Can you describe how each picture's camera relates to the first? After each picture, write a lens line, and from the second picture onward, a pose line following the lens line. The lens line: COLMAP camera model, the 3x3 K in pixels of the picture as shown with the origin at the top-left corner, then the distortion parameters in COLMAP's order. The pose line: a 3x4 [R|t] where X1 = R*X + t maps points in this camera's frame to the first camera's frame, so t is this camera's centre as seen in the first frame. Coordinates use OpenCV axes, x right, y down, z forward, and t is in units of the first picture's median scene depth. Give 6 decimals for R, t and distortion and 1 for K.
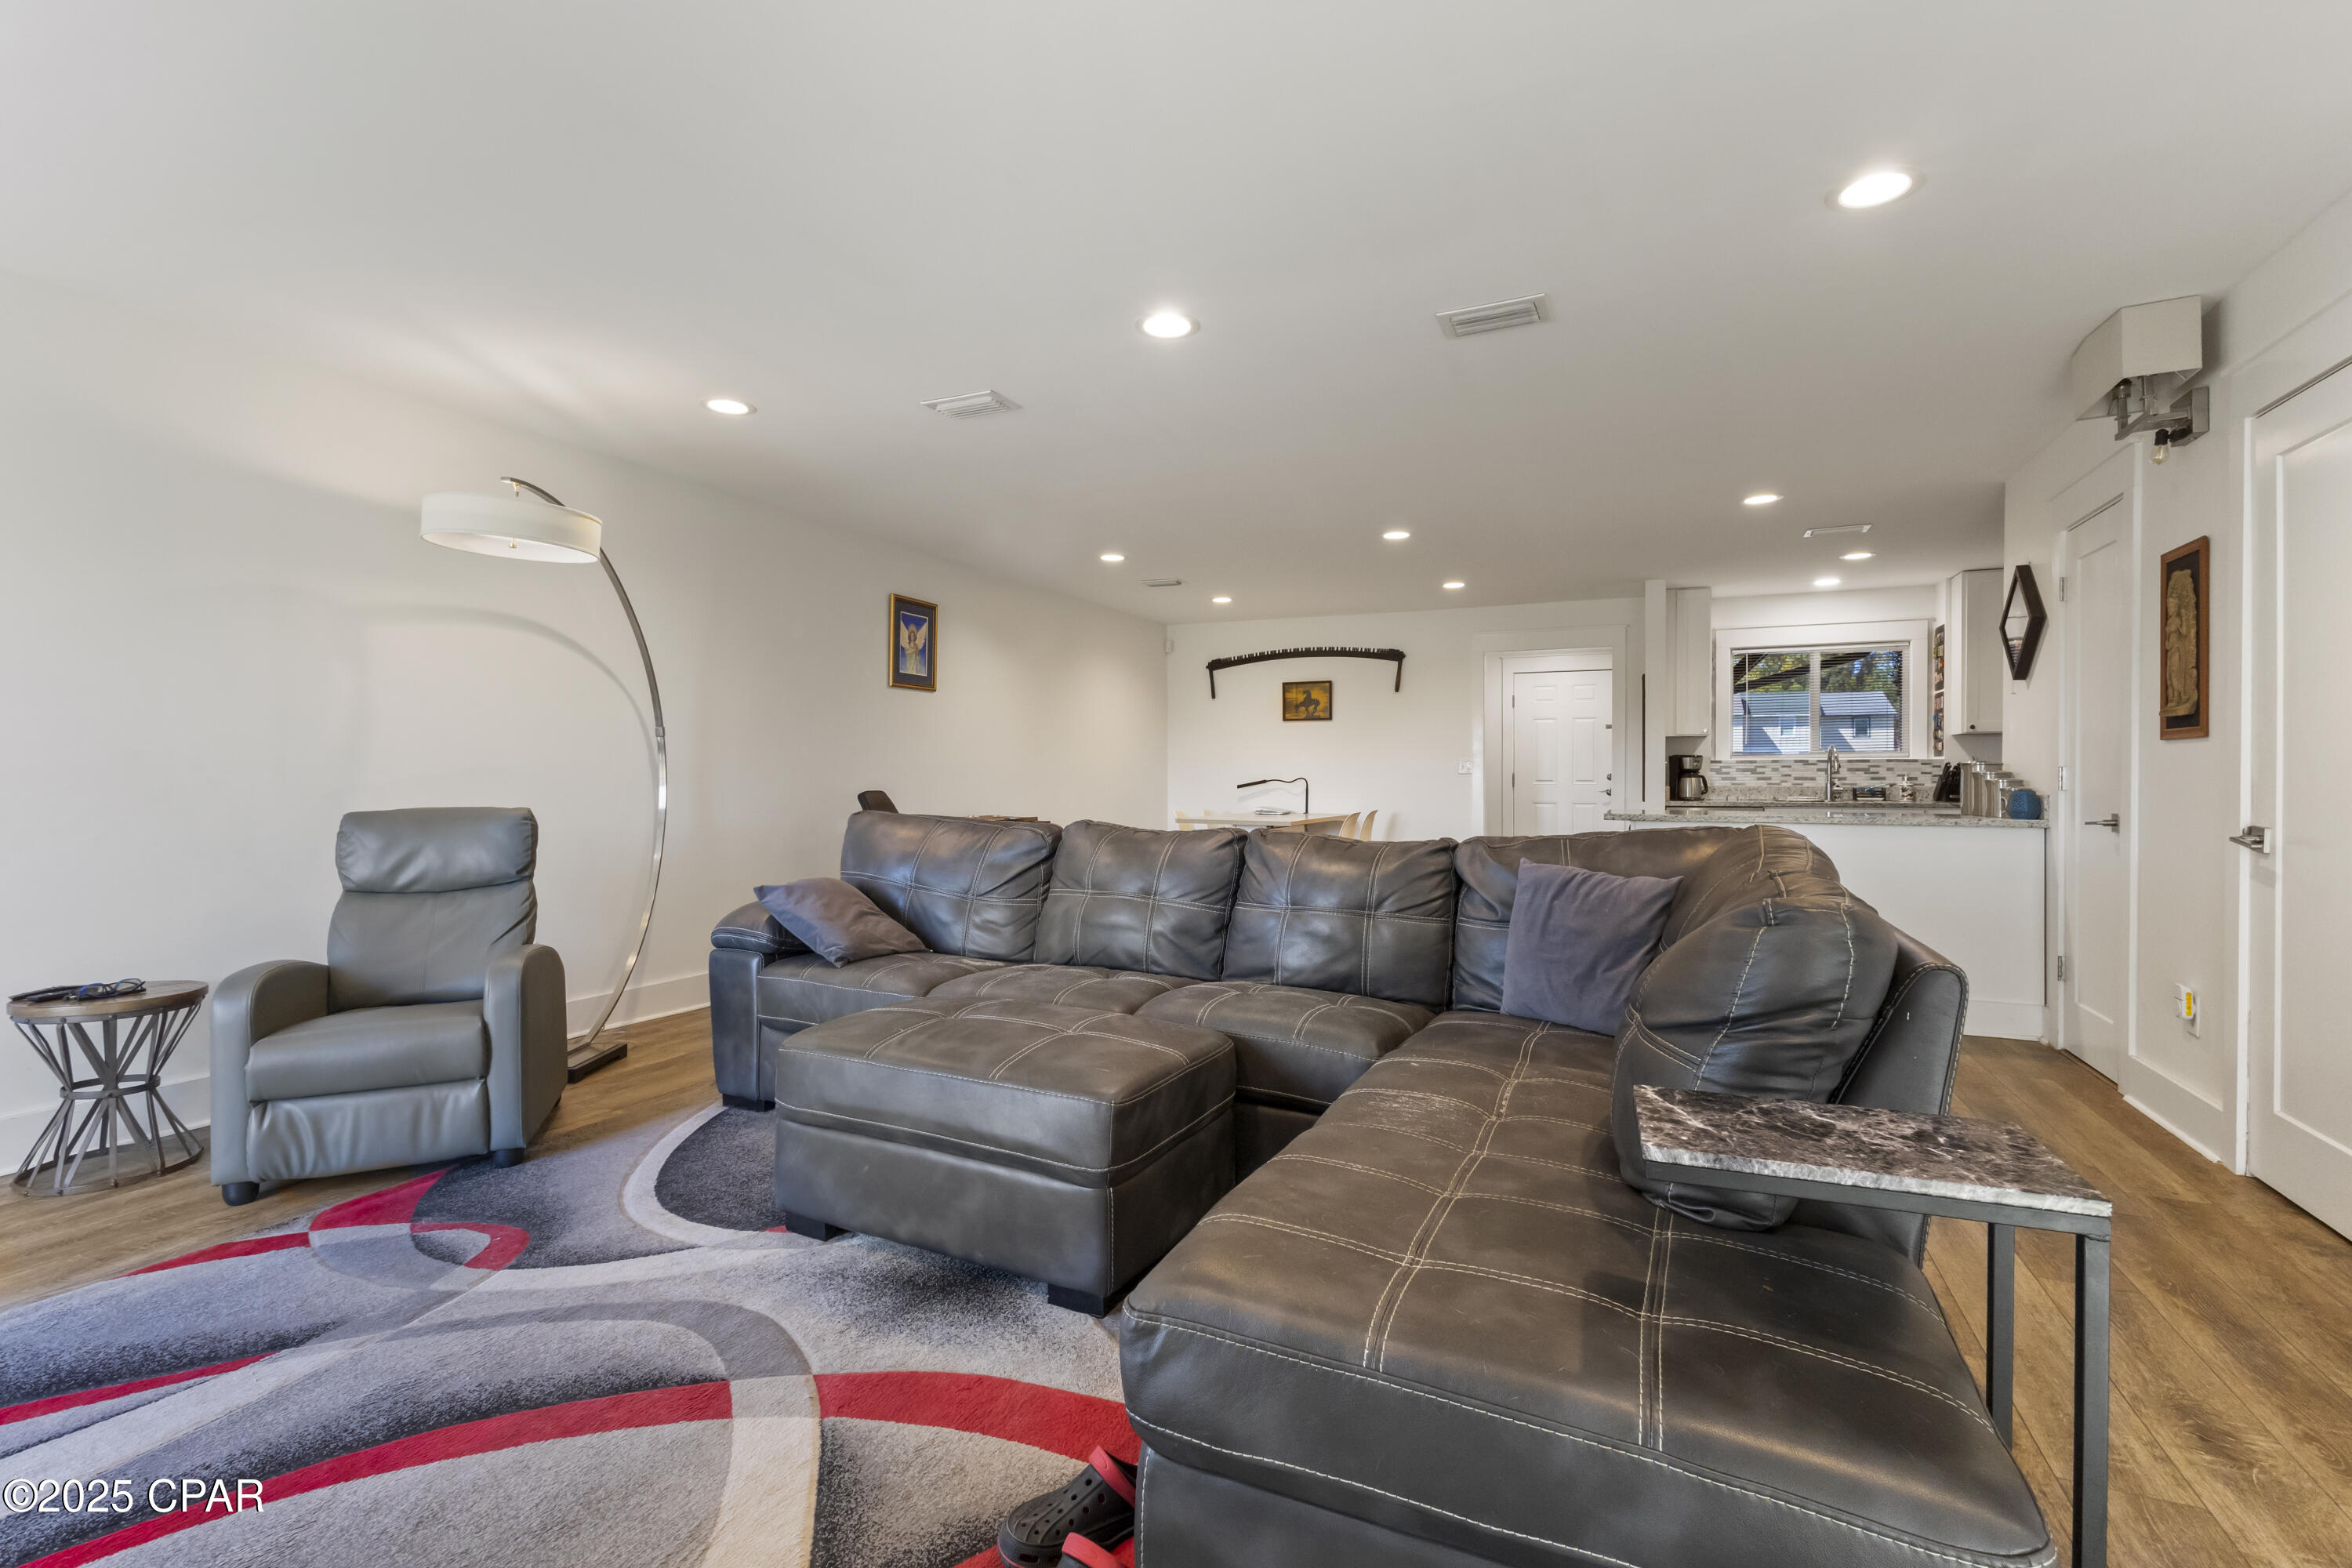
lens RADIAL K [[1070.8, 0, 1192.8], [0, 1070.8, 774.2], [0, 0, 1]] dist [-0.000673, 0.002128]
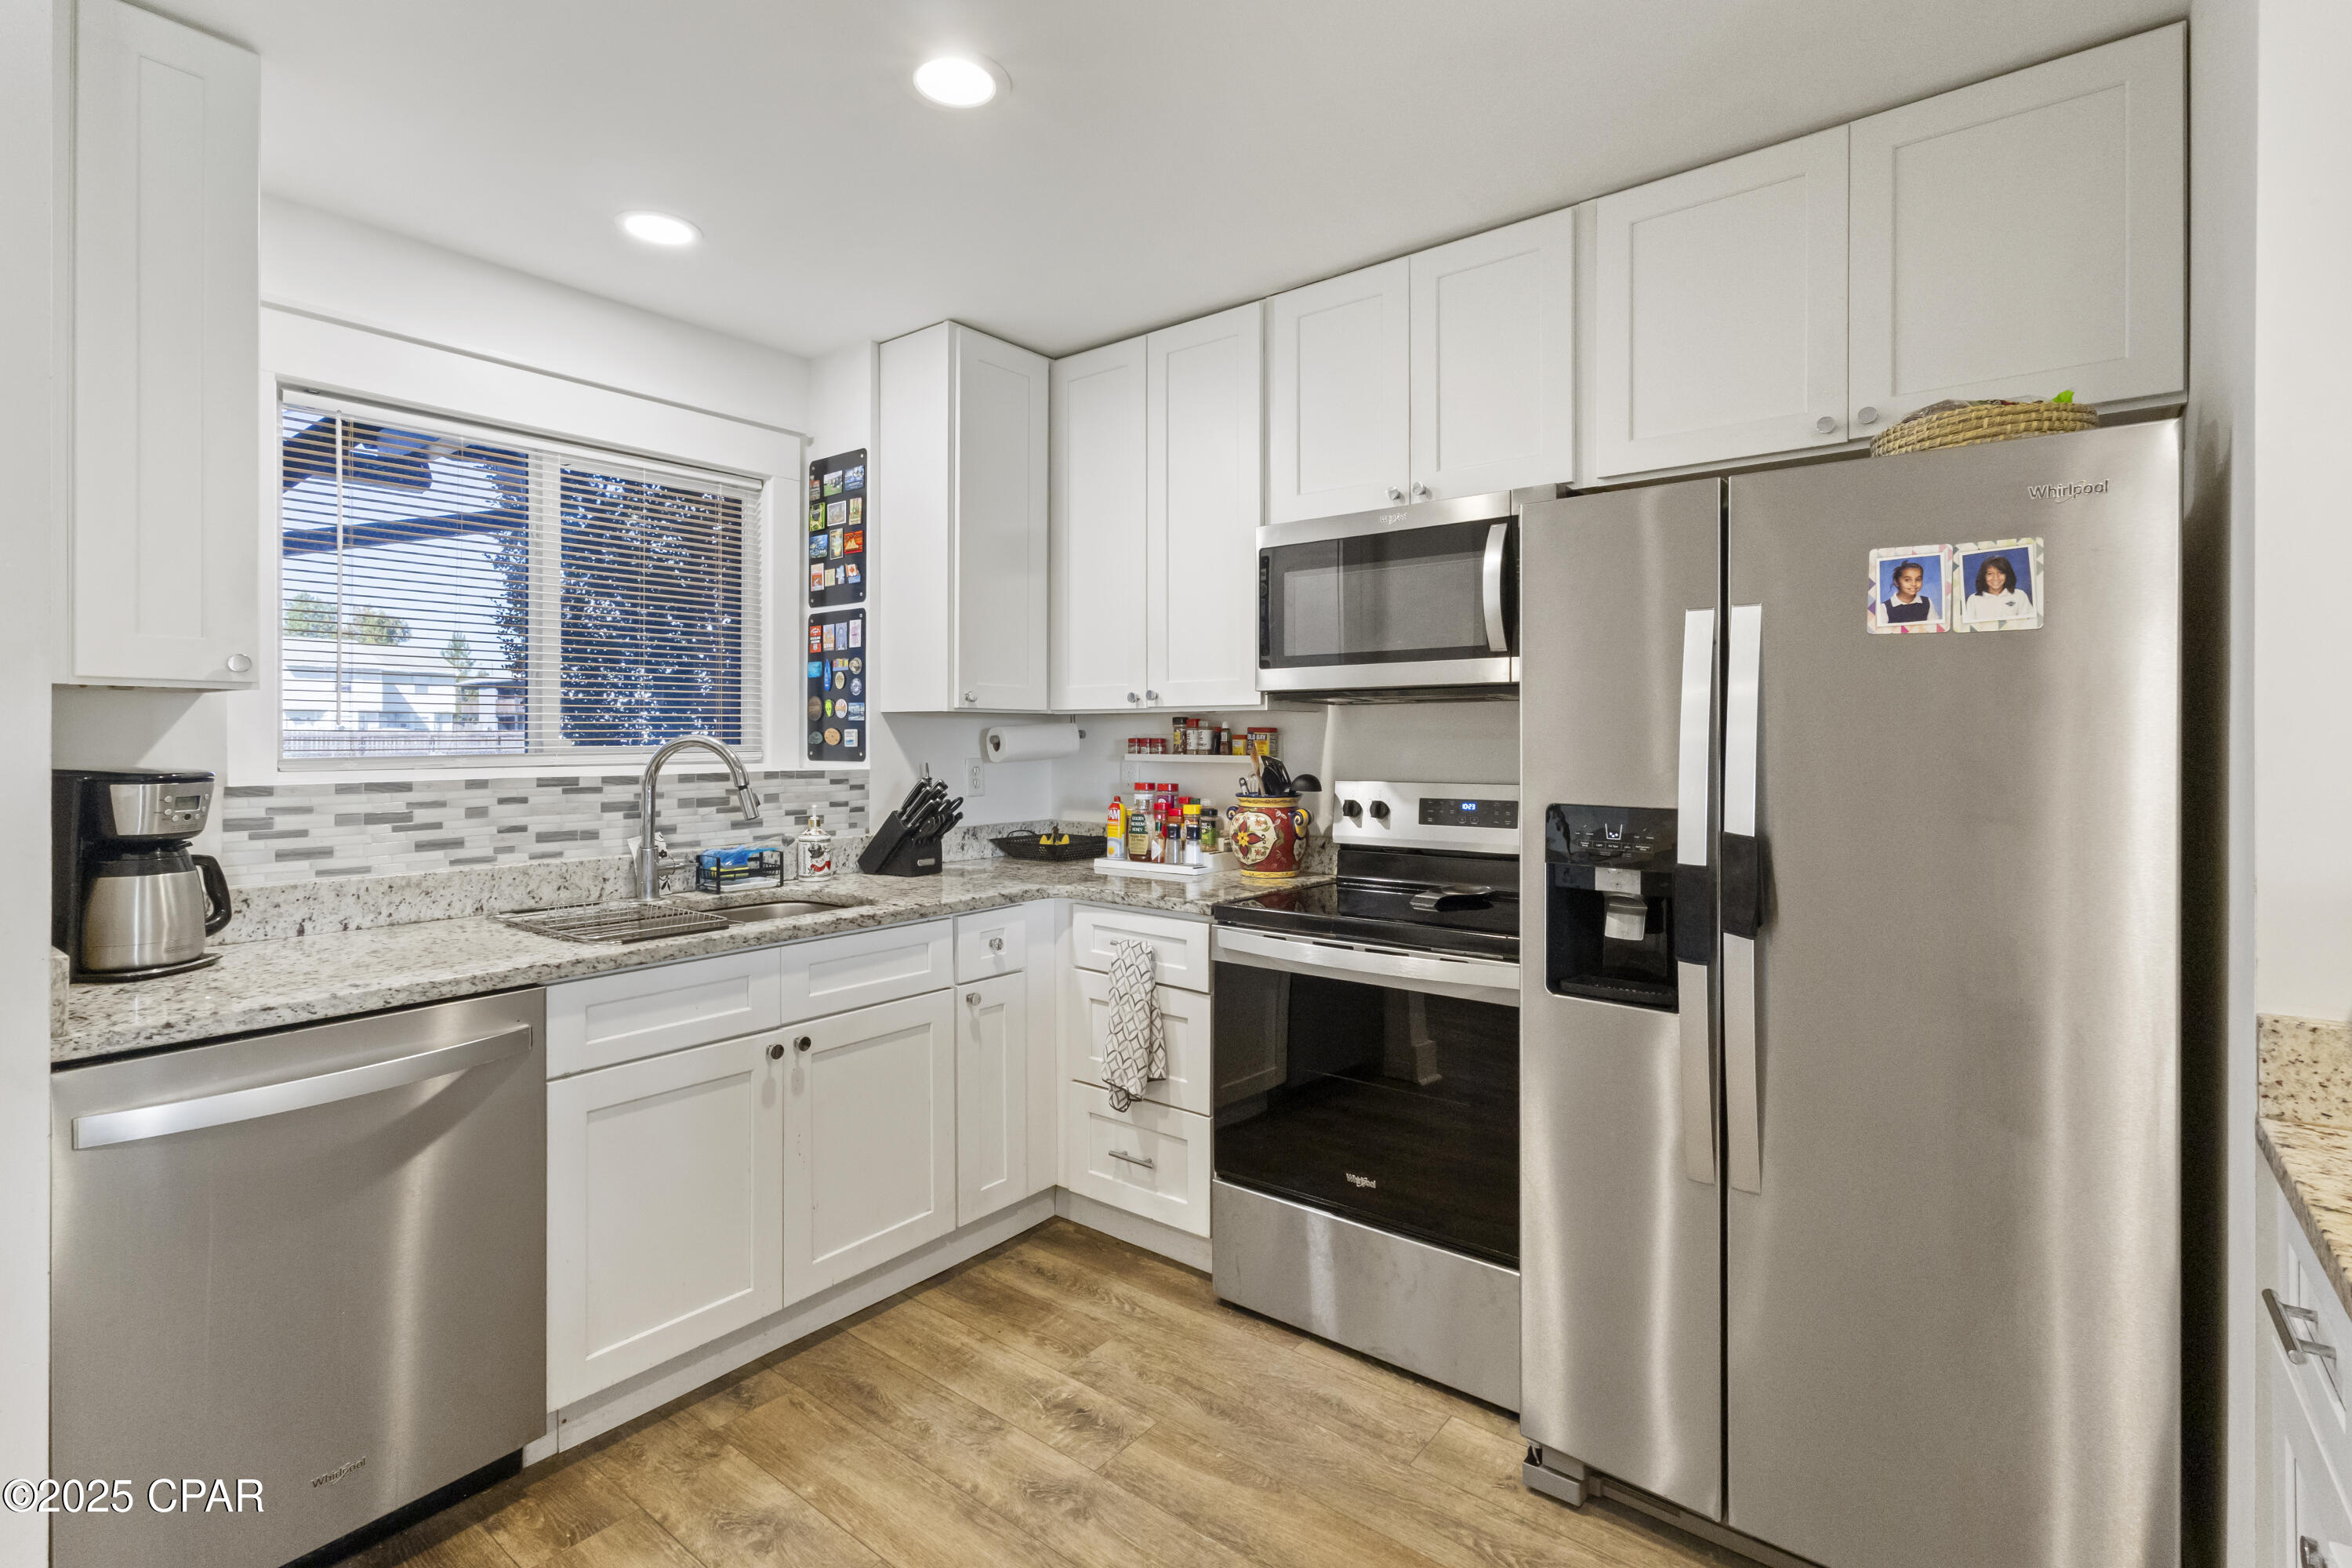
lens RADIAL K [[1070.8, 0, 1120.9], [0, 1070.8, 744.3], [0, 0, 1]] dist [-0.000673, 0.002128]
pose [[0.272756, -0.009231, 0.962039, 0.315043], [-0.002826, 0.999942, 0.010396, -0.027760], [-0.962079, -0.005555, 0.272714, 0.768482]]
